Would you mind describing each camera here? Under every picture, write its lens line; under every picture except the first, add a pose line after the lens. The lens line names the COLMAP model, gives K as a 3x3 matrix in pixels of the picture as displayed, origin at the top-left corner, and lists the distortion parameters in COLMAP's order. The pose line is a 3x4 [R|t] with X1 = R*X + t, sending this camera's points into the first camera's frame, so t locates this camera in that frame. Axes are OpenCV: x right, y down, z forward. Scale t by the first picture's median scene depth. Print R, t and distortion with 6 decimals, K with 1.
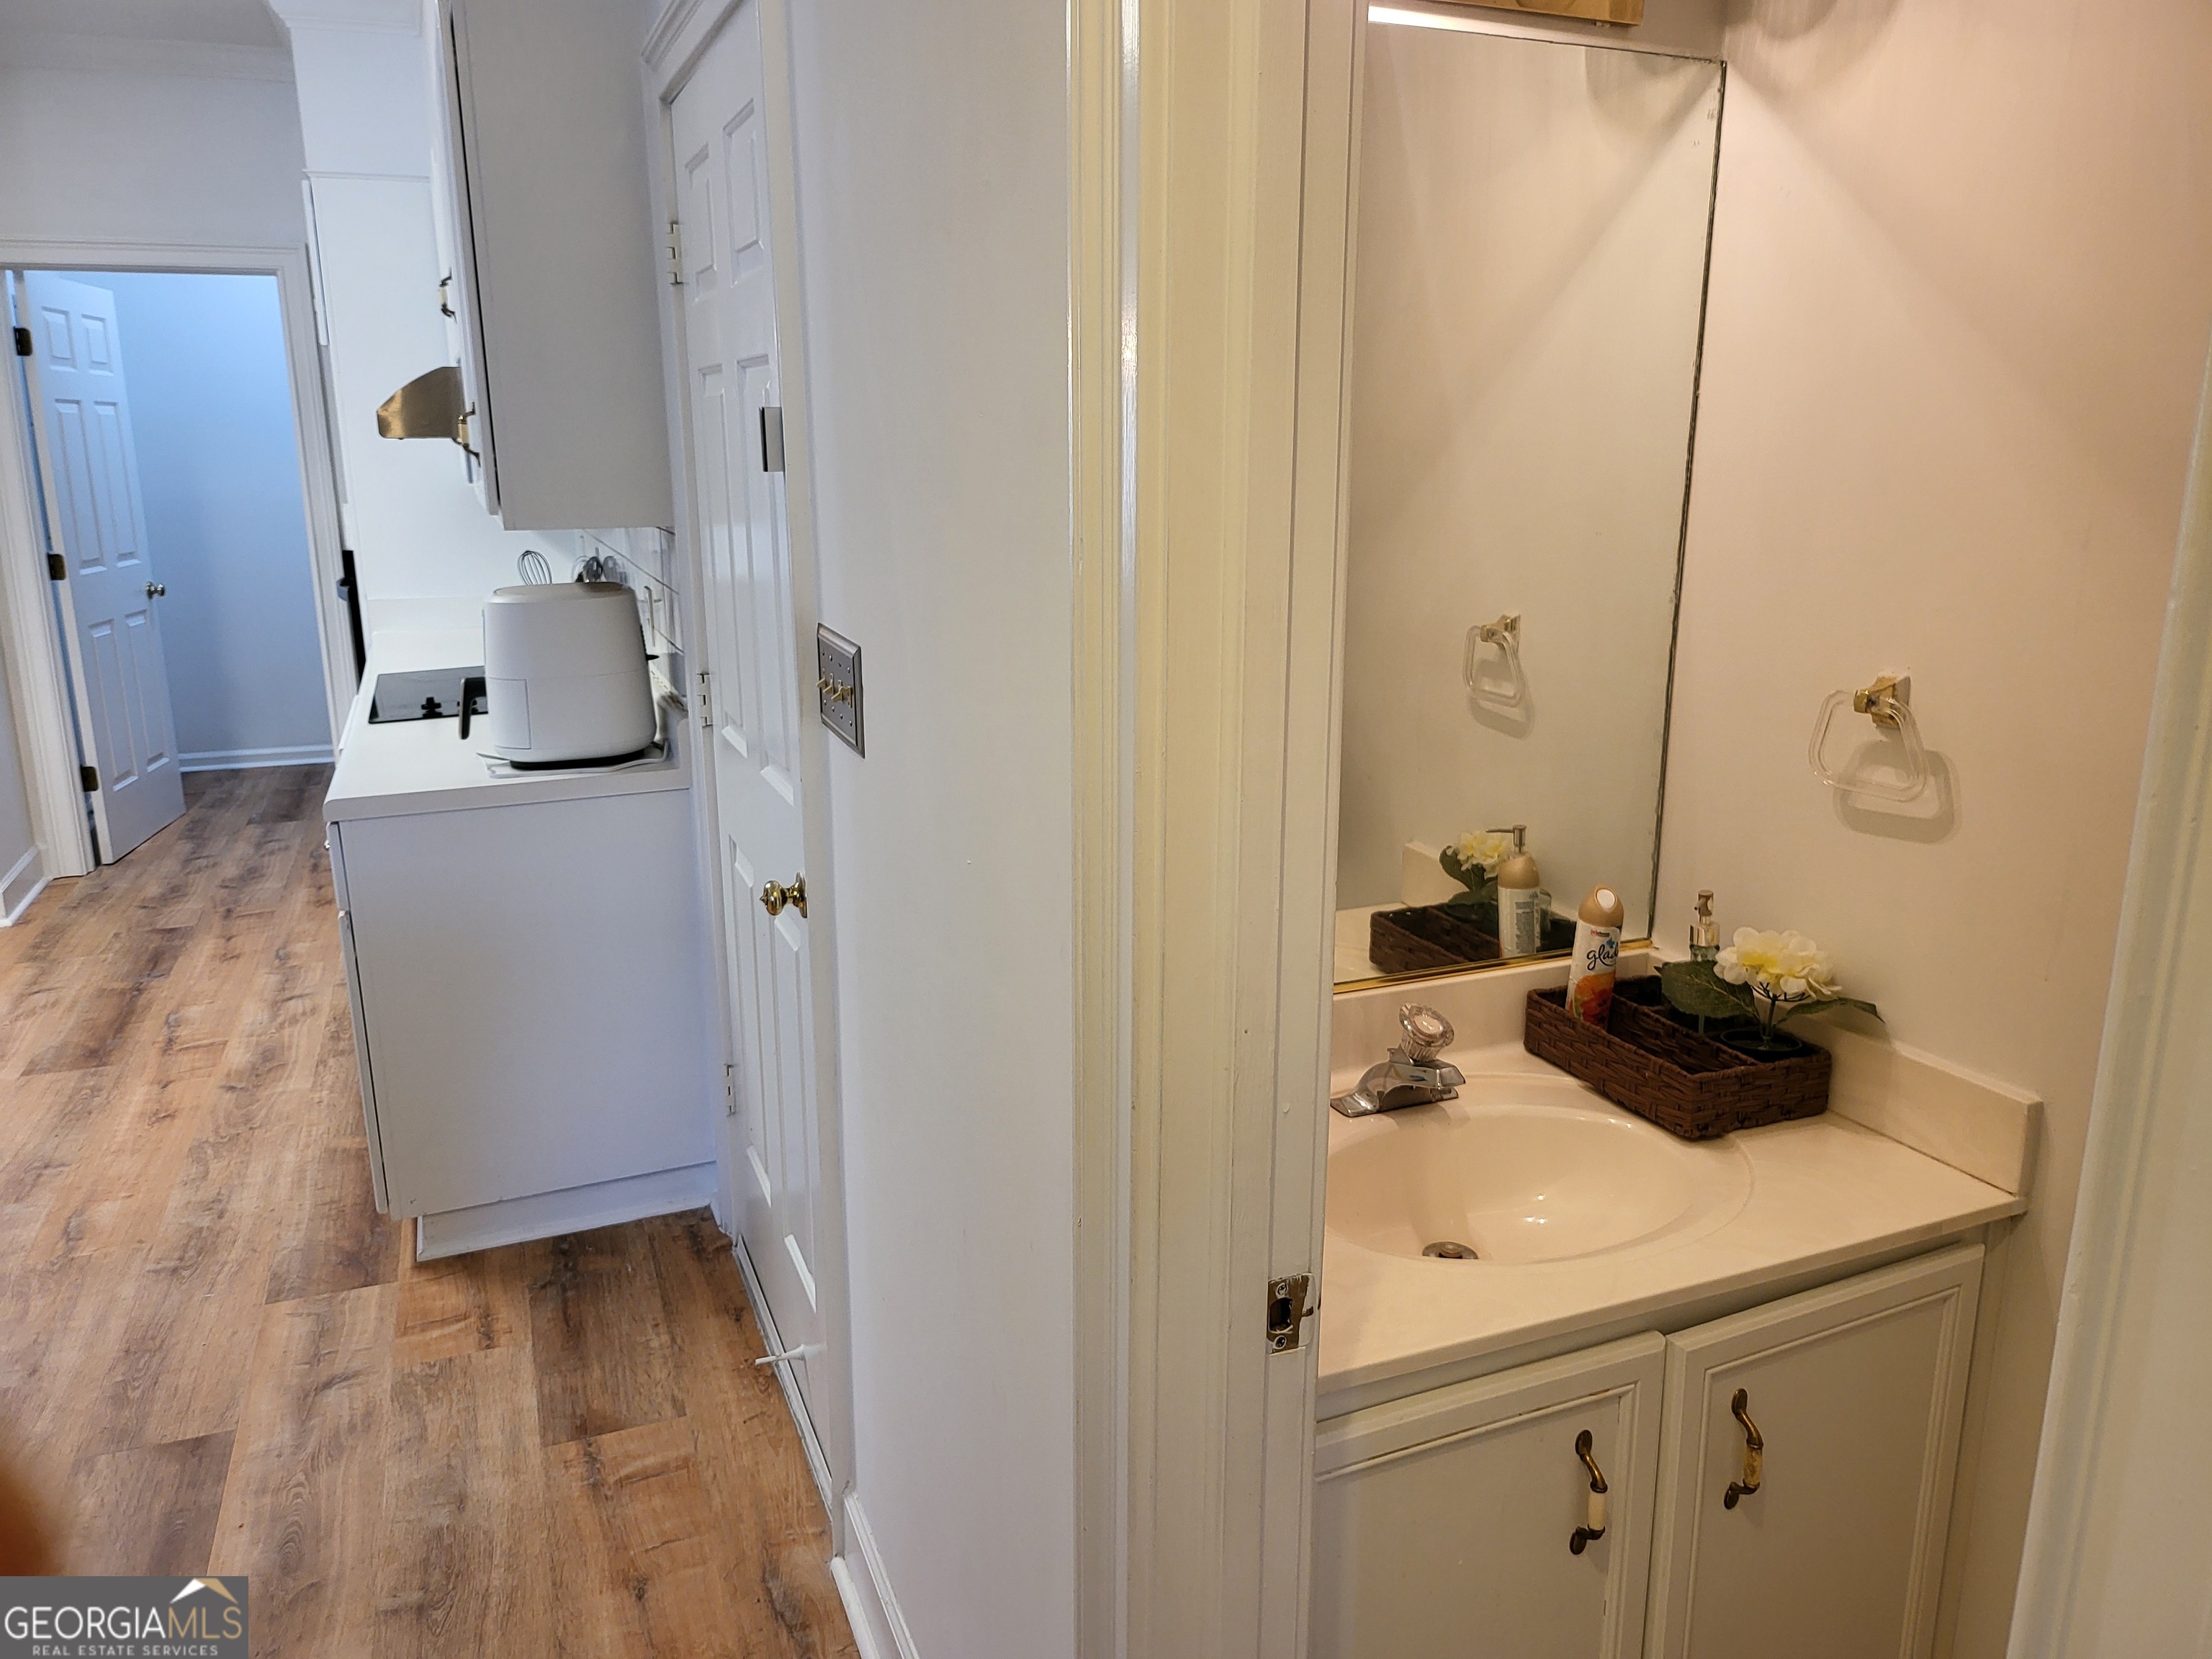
lens RADIAL K [[1562.5, 0, 1101.2], [0, 1562.5, 804.7], [0, 0, 1]] dist [0.052088, -0.055579]
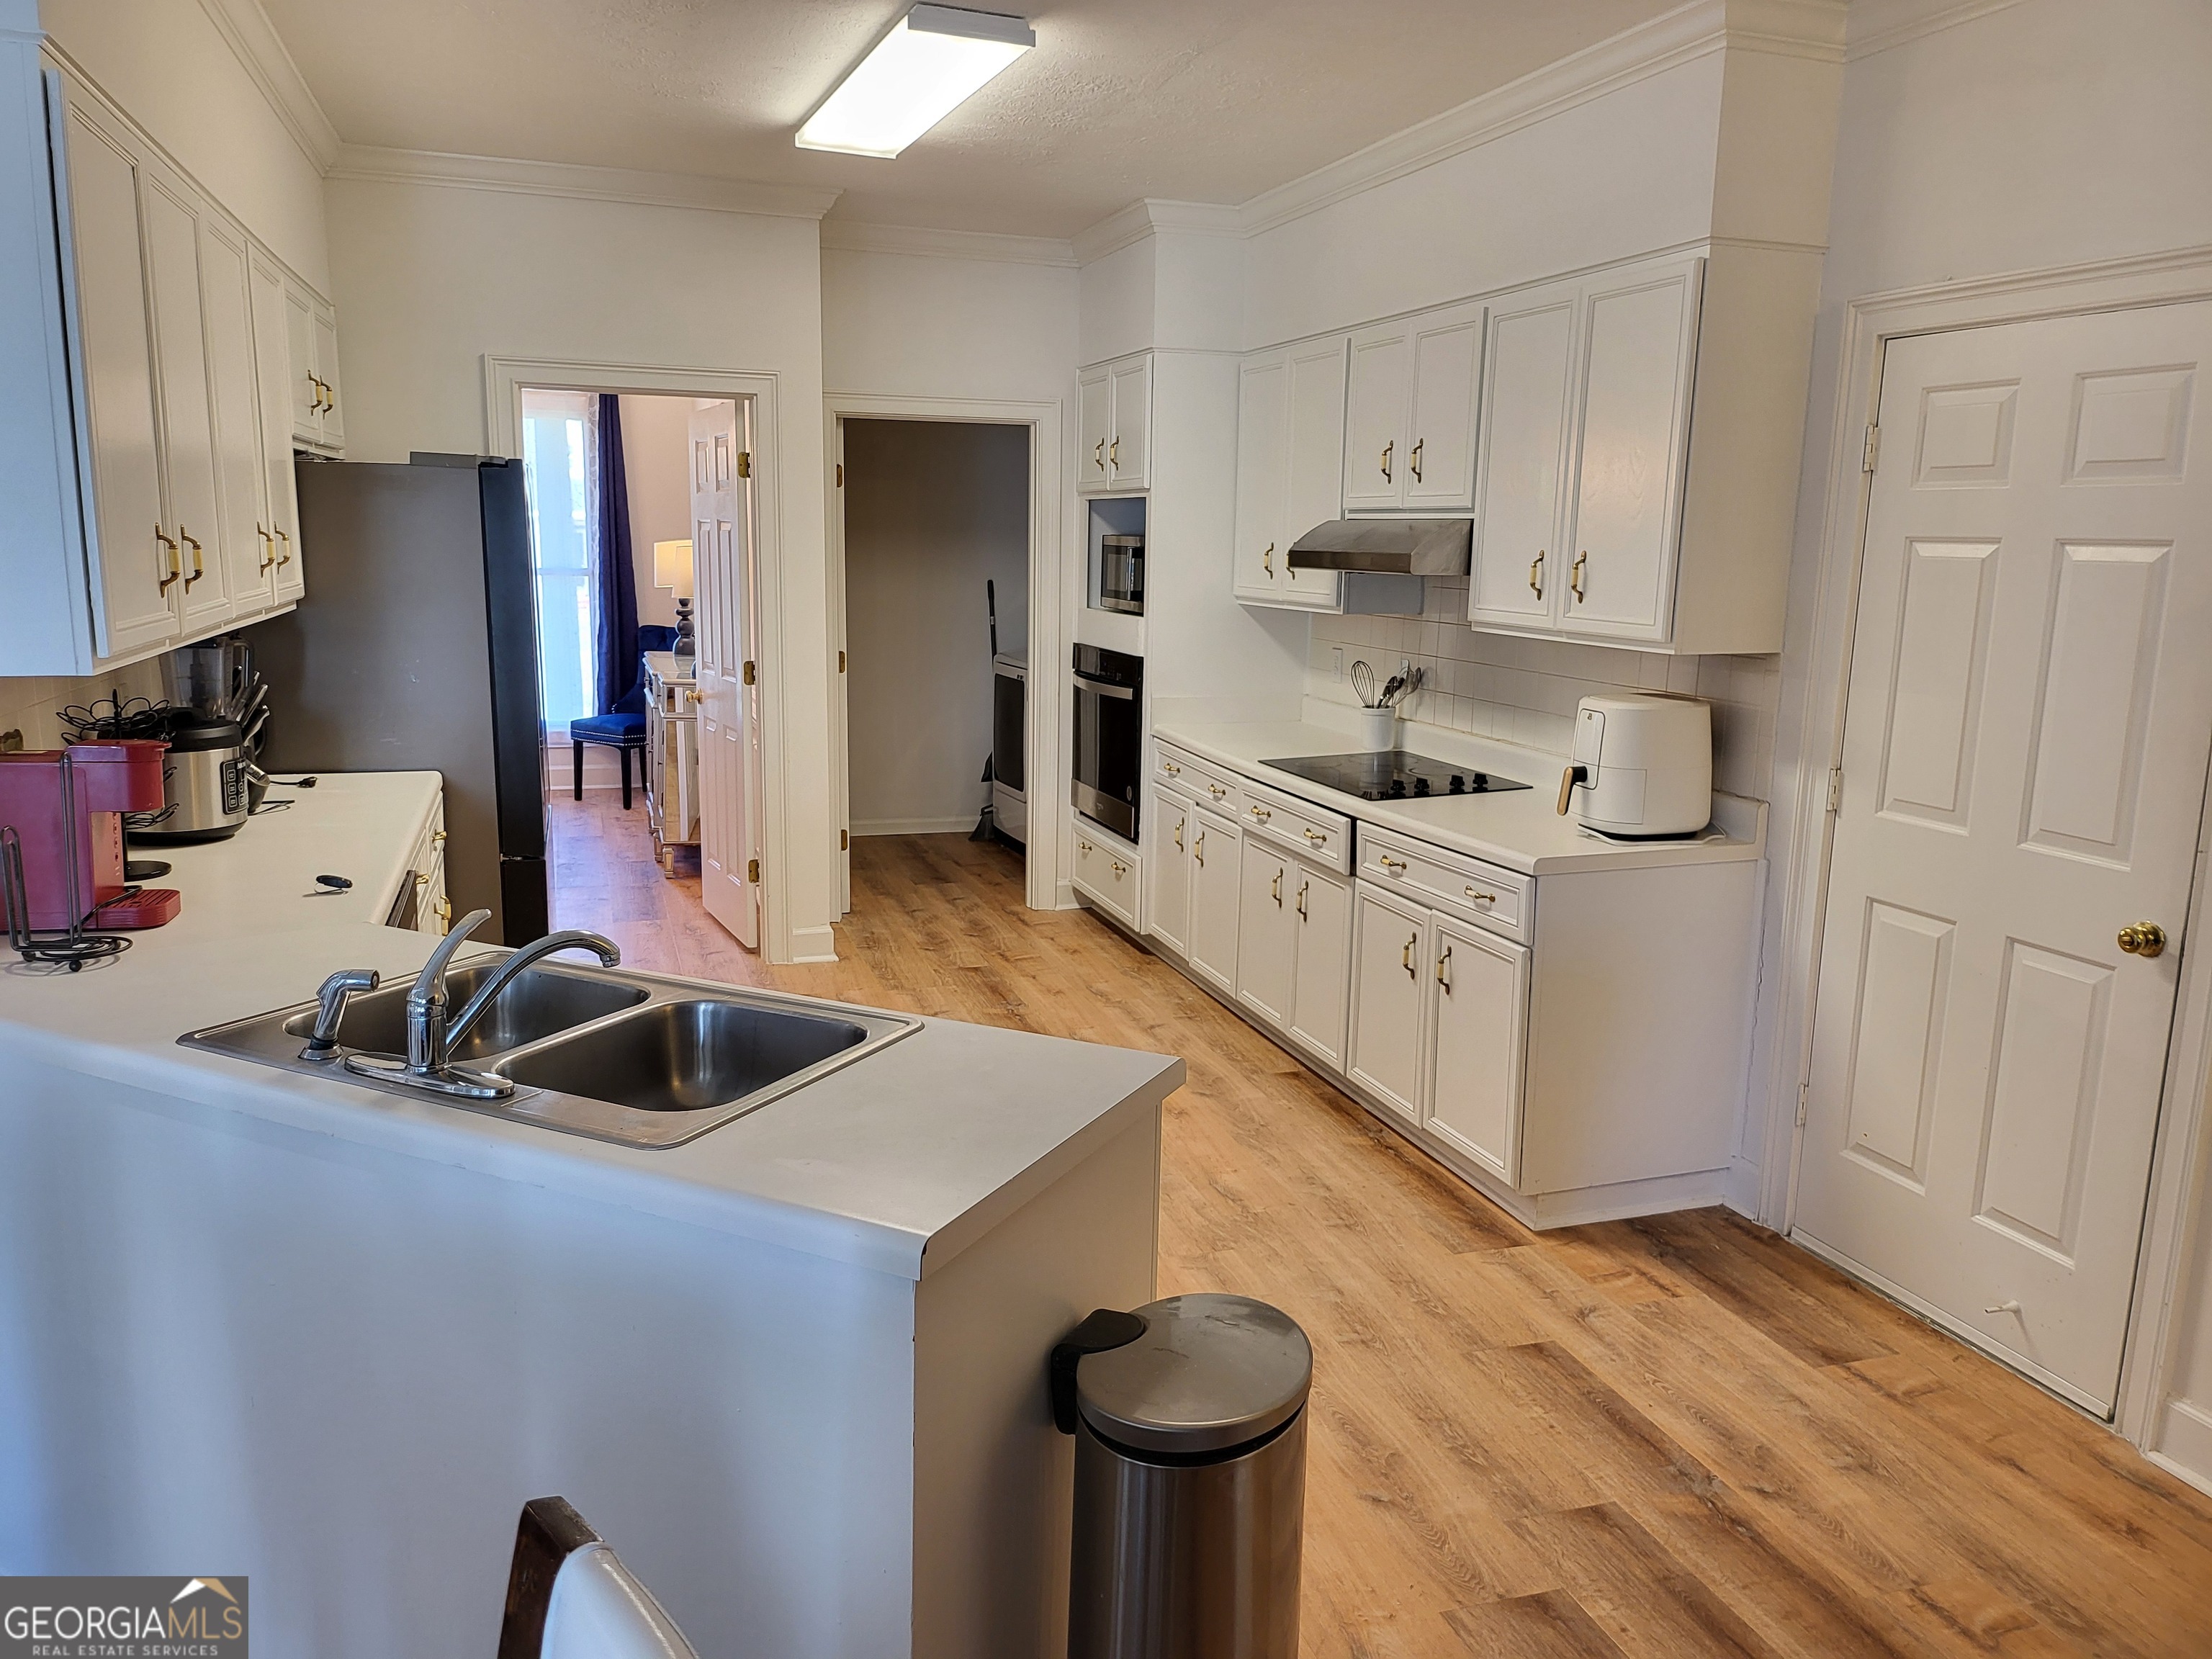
lens RADIAL K [[1562.5, 0, 1096.8], [0, 1562.5, 814.5], [0, 0, 1]] dist [0.052088, -0.055579]
pose [[0.997569, 0.031456, -0.062190, -0.524995], [-0.034977, 0.997798, -0.056358, 0.033225], [0.060280, 0.058396, 0.996472, -0.199240]]
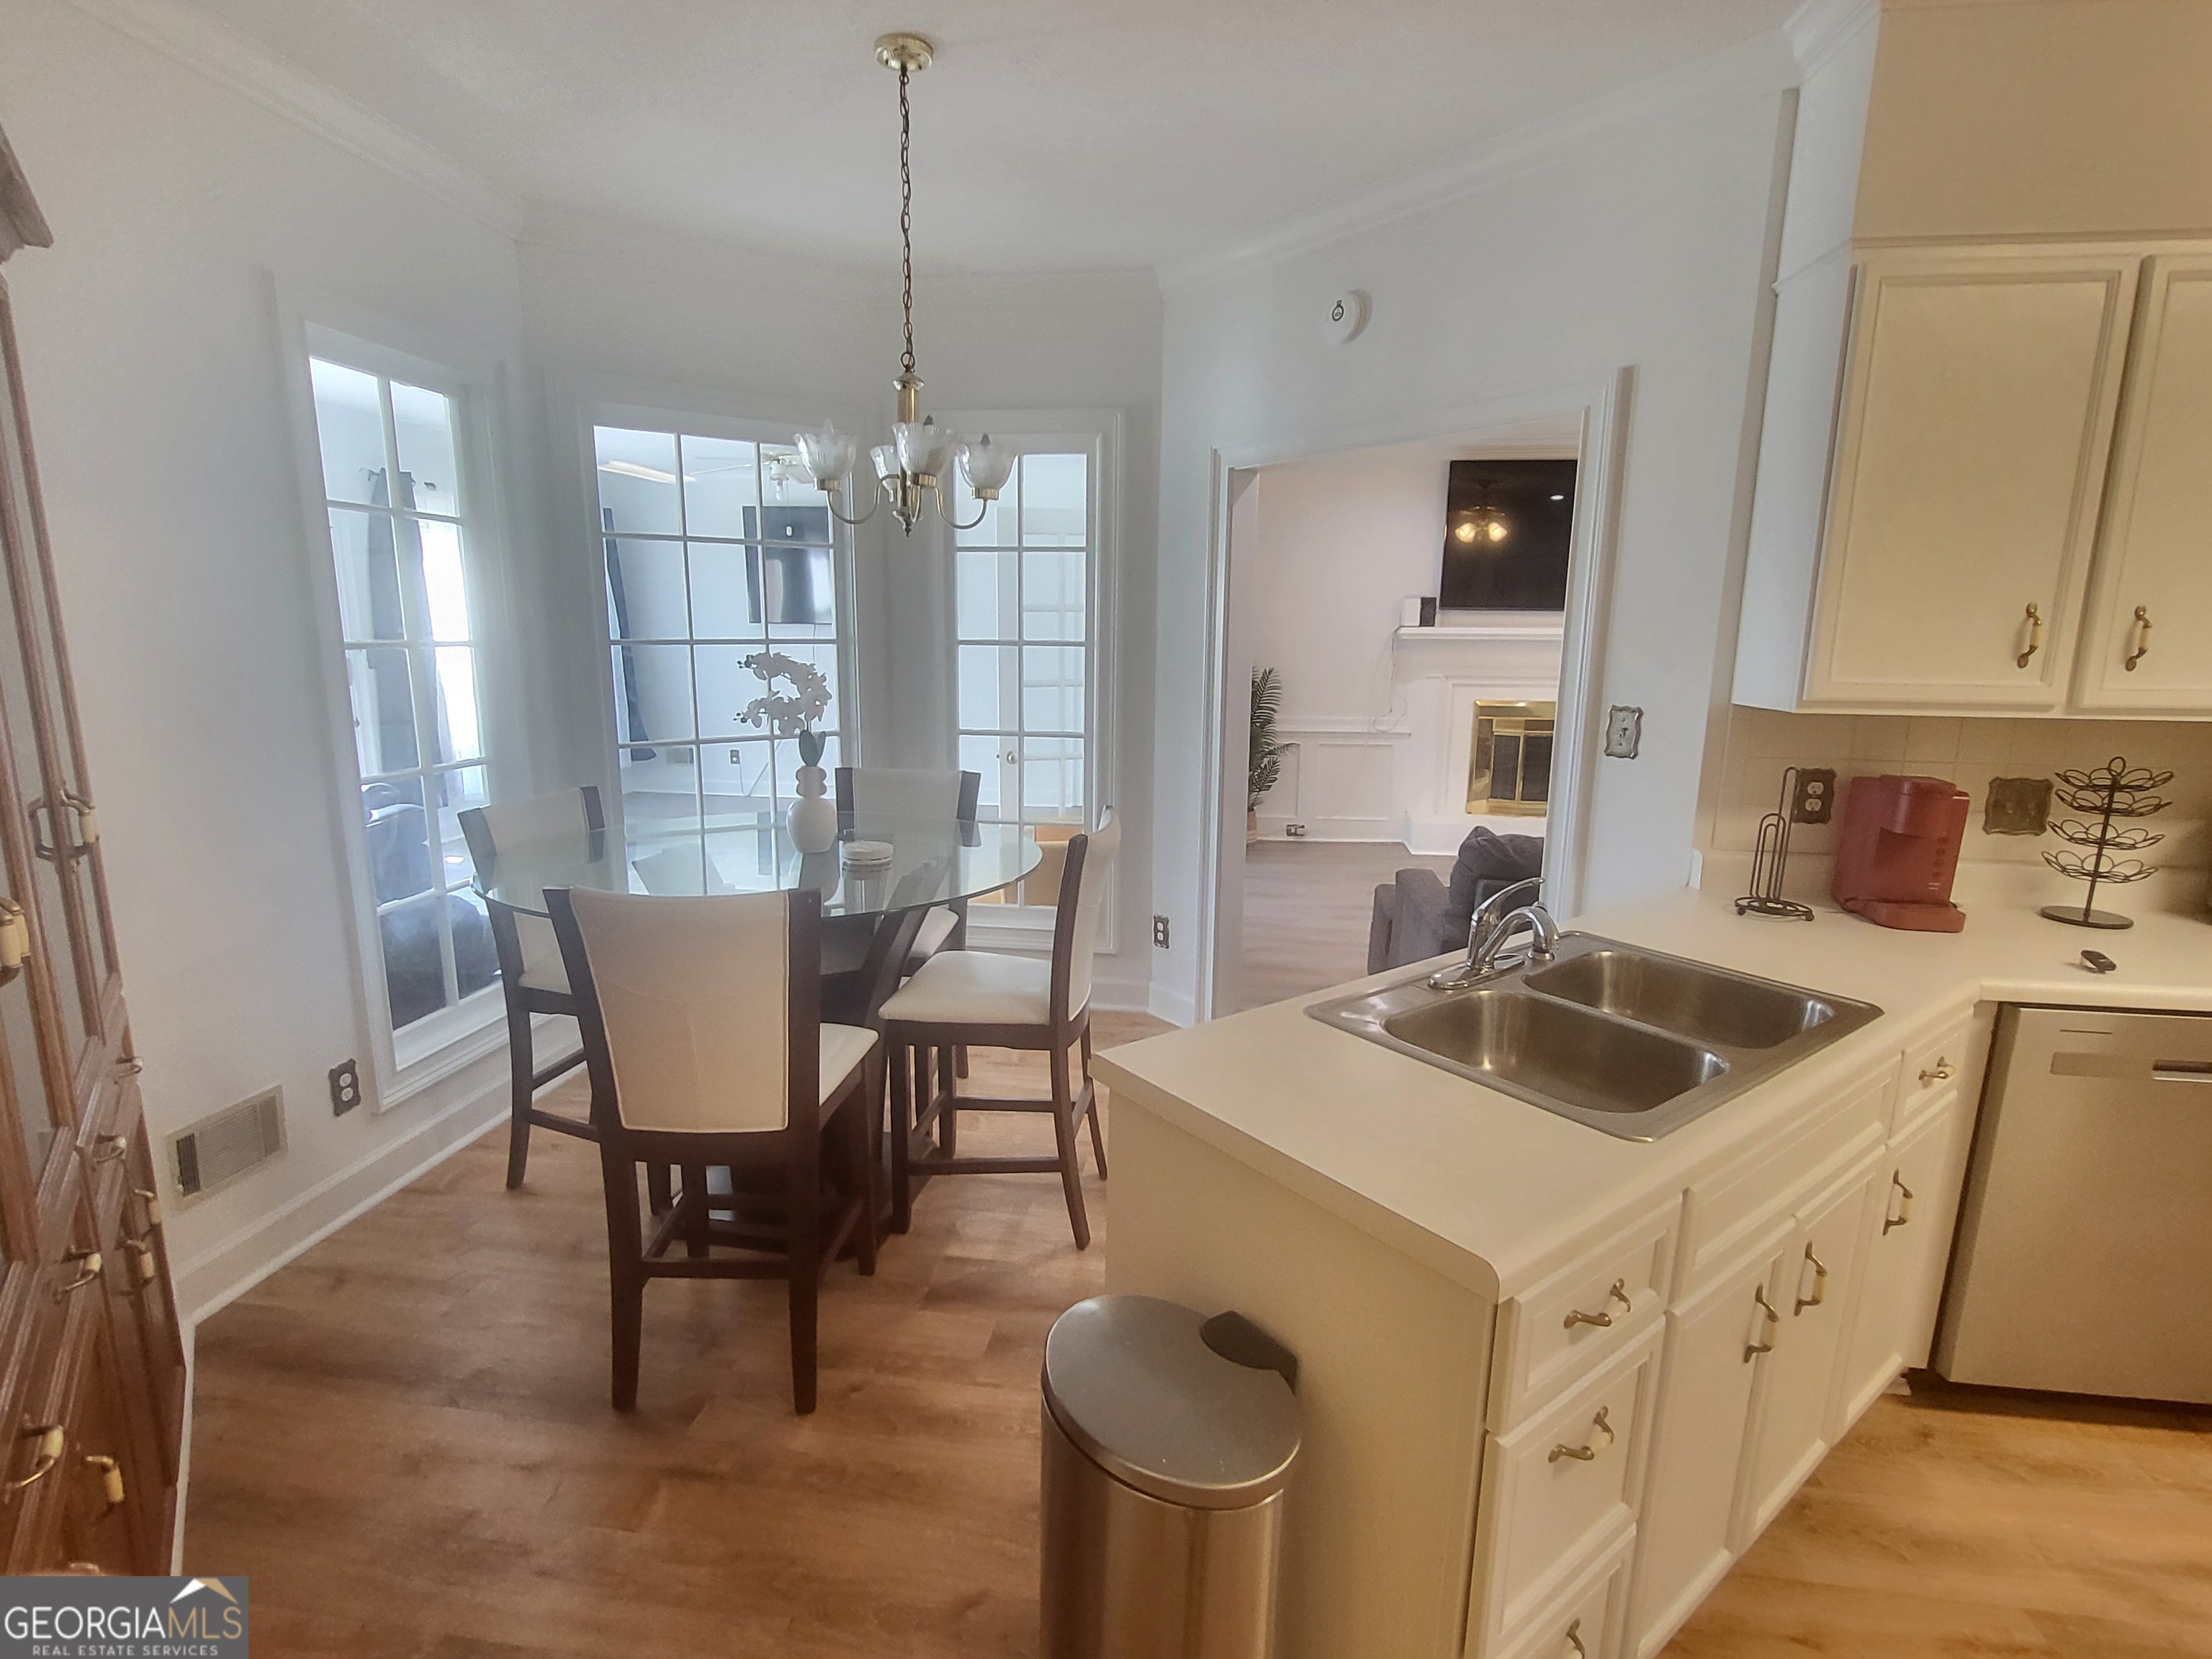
lens RADIAL K [[1102.3, 0, 1100.6], [0, 1102.3, 830.8], [0, 0, 1]] dist [0.000960, 0.000580]
pose [[-0.499227, 0.159602, -0.851645, -0.269098], [-0.207540, 0.932252, 0.296366, -0.074317], [0.841249, 0.324705, -0.432282, 0.317574]]
